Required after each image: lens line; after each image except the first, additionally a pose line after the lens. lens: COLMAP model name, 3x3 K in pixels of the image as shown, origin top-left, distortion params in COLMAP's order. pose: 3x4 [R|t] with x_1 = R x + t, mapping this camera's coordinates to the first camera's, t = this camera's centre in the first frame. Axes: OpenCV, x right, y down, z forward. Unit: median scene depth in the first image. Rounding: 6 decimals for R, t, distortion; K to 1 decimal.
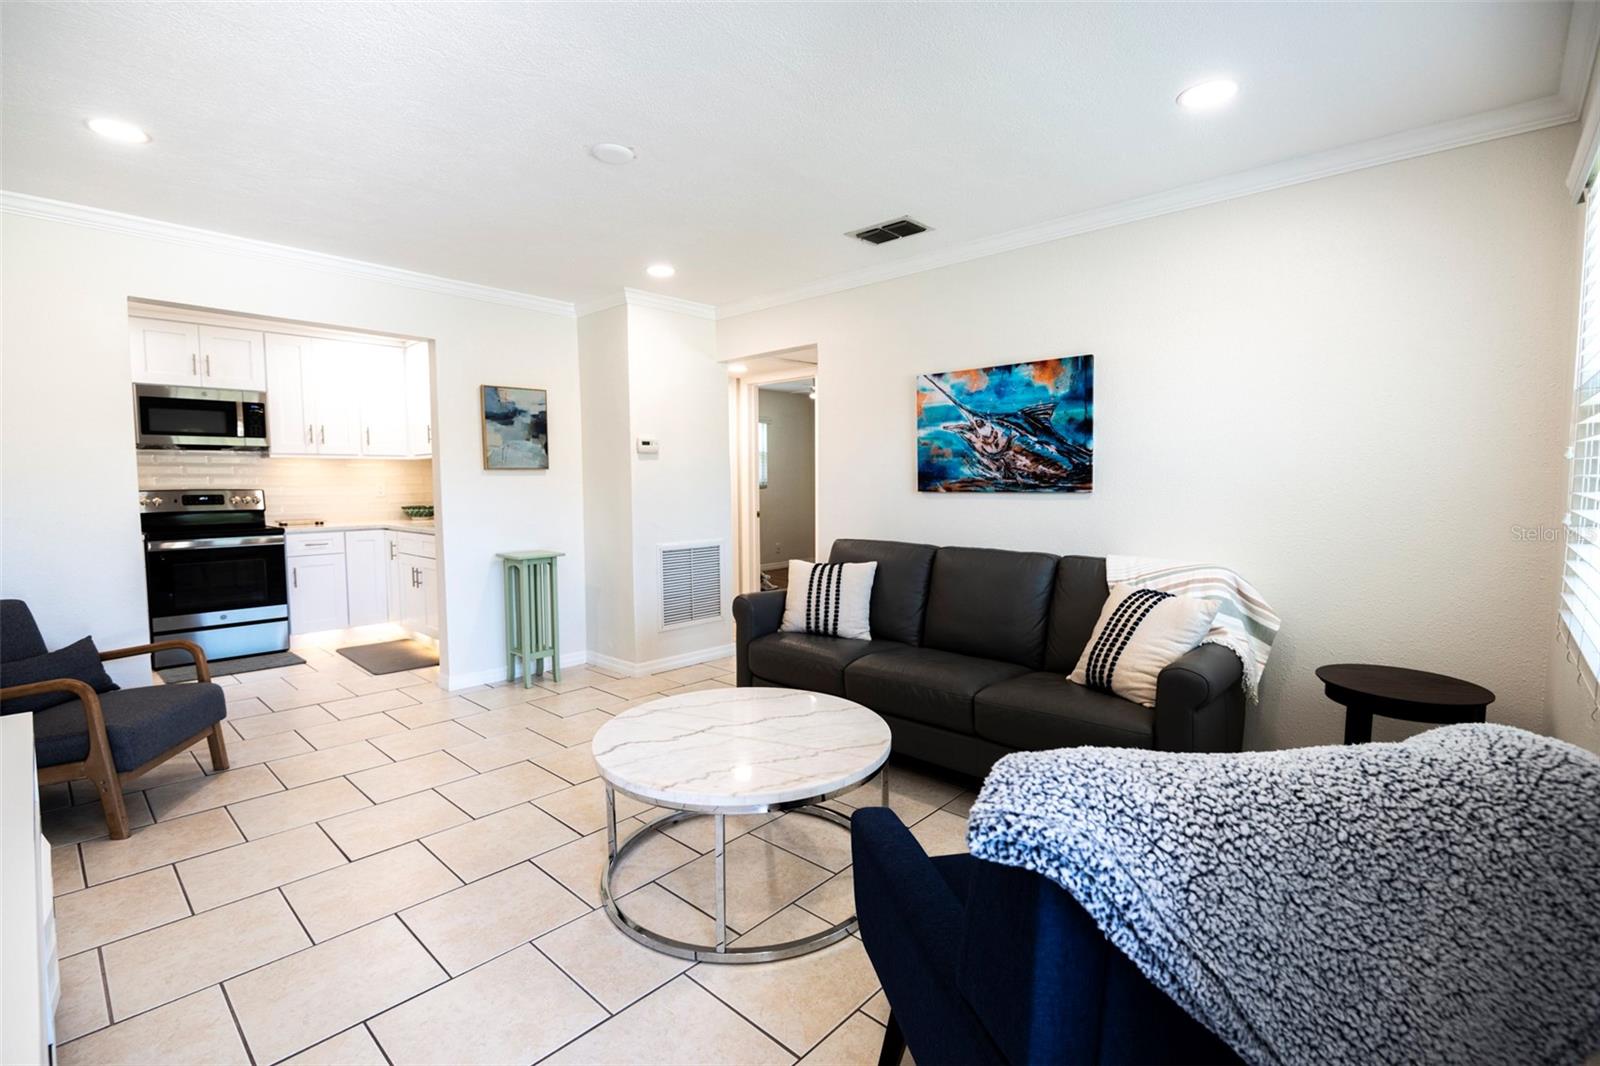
lens RADIAL K [[728.6, 0, 787.5], [0, 728.6, 522.4], [0, 0, 1]] dist [0.012198, -0.000770]
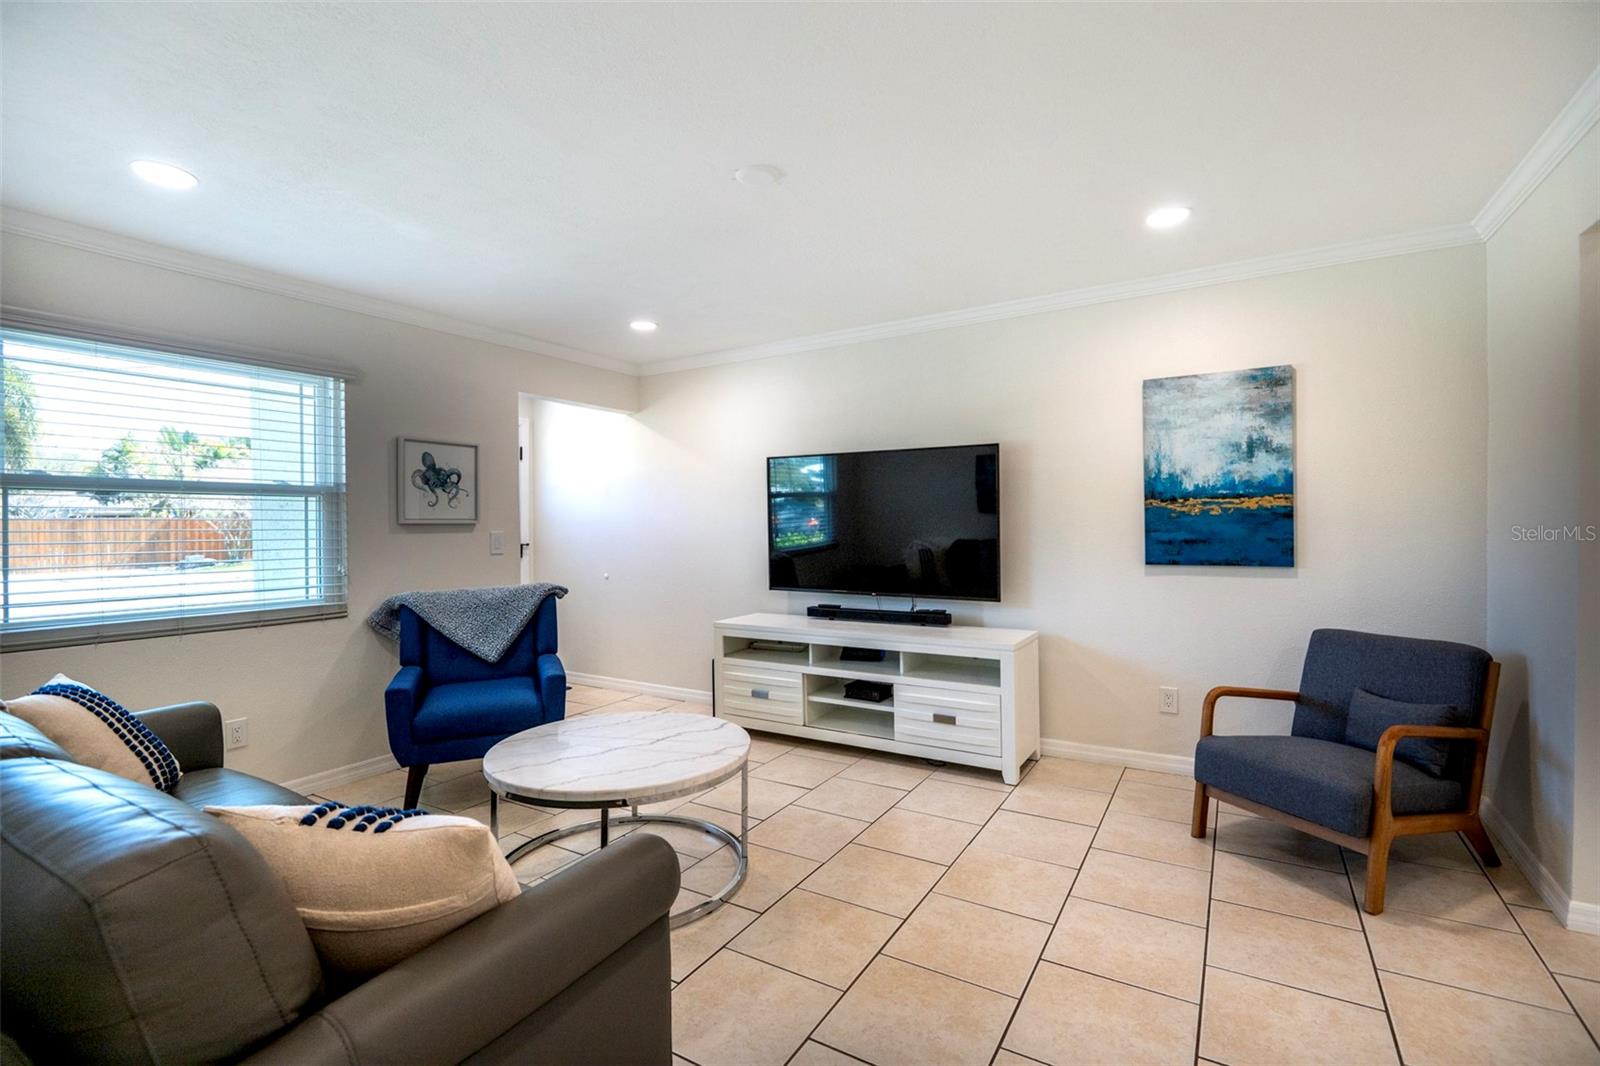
lens RADIAL K [[728.6, 0, 802.8], [0, 728.6, 531.6], [0, 0, 1]] dist [0.012198, -0.000770]
pose [[-0.975786, 0.019693, -0.217840, -0.063239], [0.003943, 0.997361, 0.072501, -0.088862], [0.218693, 0.069886, -0.973288, 1.458438]]
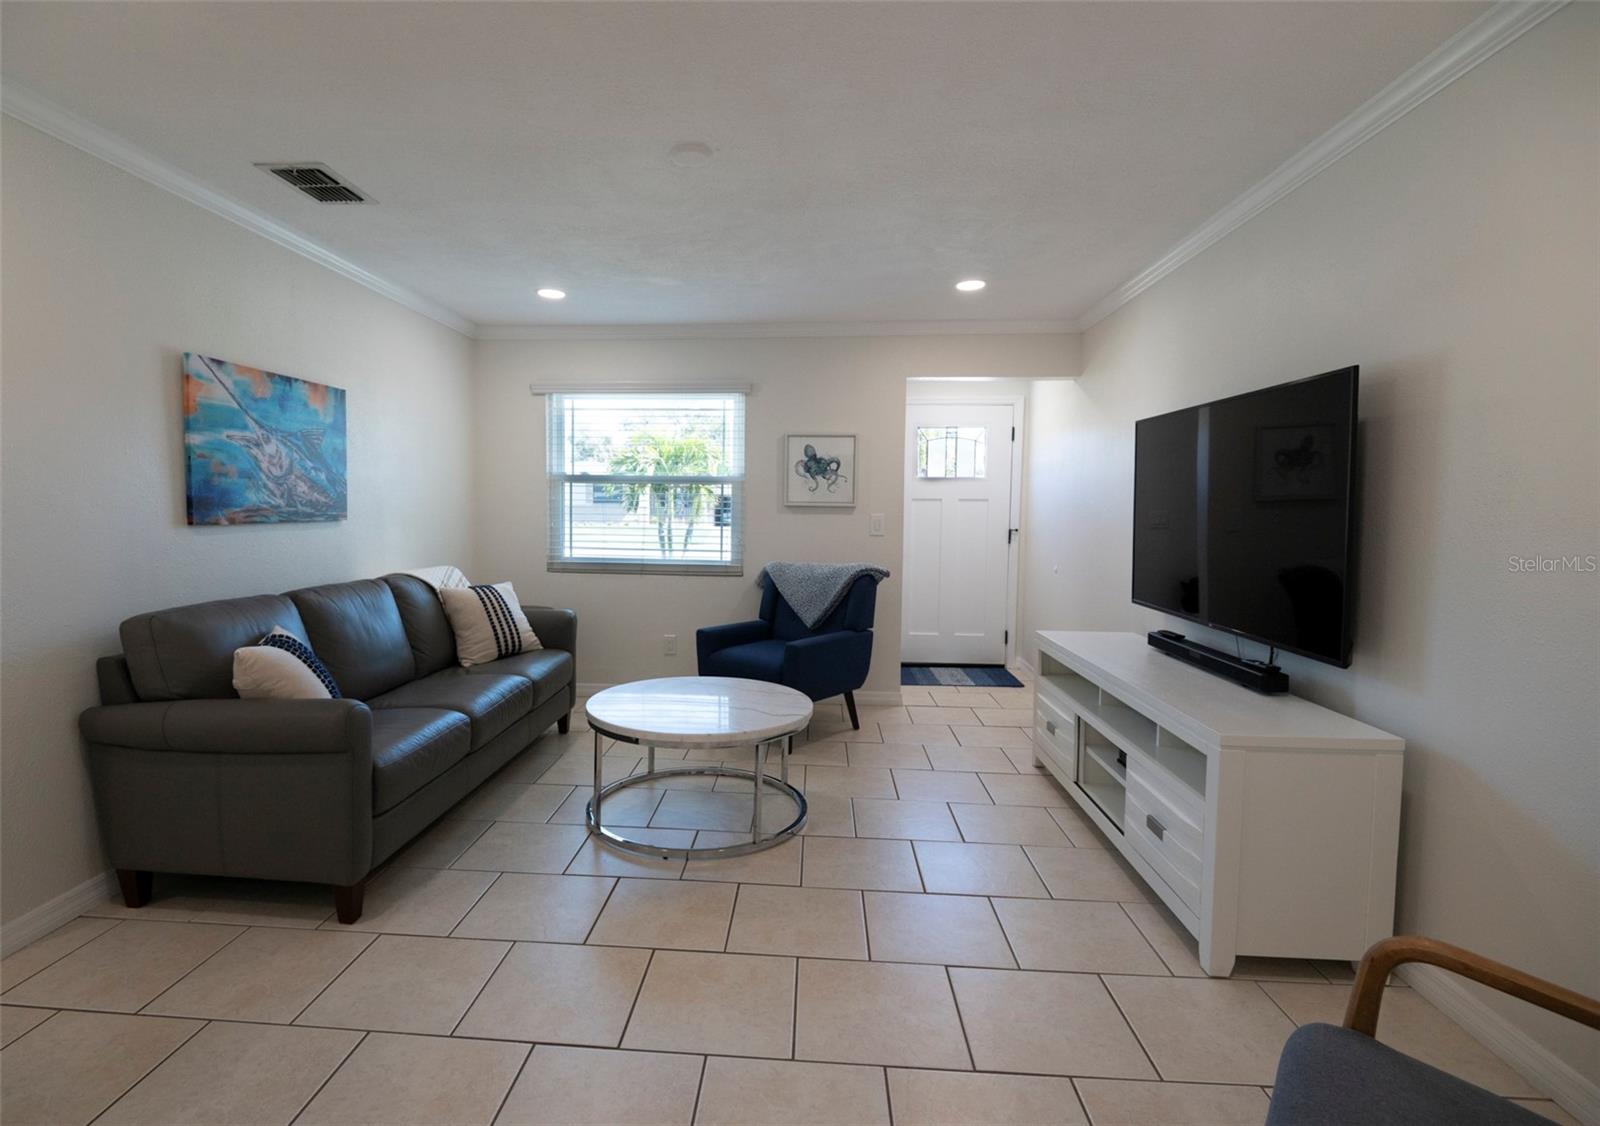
lens RADIAL K [[807.5, 0, 789.3], [0, 807.5, 552.7], [0, 0, 1]] dist [0.001030, 0.000094]
pose [[-0.637462, -0.043434, 0.769257, -0.847761], [0.040626, 0.995126, 0.089853, -0.070038], [-0.769410, 0.088530, -0.632590, 1.193760]]
